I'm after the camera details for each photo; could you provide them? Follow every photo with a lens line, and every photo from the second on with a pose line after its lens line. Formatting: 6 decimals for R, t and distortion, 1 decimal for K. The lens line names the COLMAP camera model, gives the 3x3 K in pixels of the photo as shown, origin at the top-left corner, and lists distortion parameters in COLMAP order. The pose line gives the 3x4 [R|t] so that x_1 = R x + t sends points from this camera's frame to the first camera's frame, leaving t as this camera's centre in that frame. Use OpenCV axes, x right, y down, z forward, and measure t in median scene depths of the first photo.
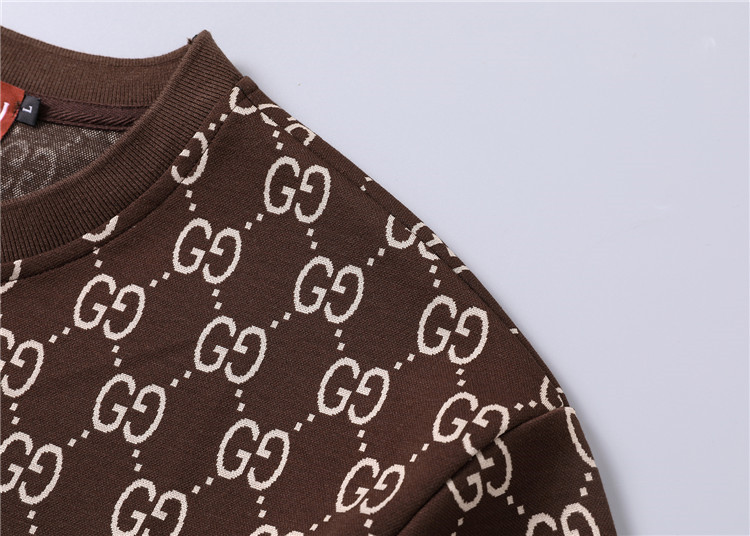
lens RADIAL K [[1514.9, 0, 374.6], [0, 1514.9, 266.3], [0, 0, 1]] dist [0.082464, 0.000000]
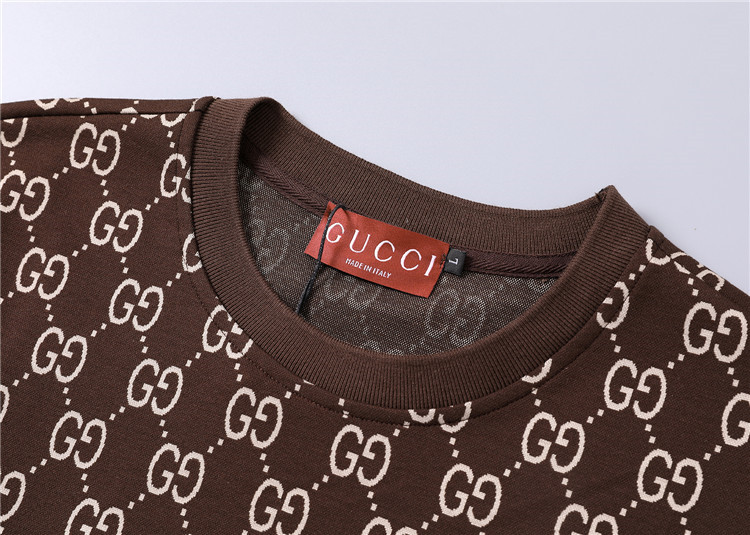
lens RADIAL K [[1514.9, 0, 373.9], [0, 1514.9, 267.2], [0, 0, 1]] dist [0.082464, 0.000000]
pose [[0.998115, -0.035114, -0.050339, -0.241030], [0.035750, 0.999291, 0.011802, -0.119188], [0.049888, -0.013579, 0.998662, -0.131086]]
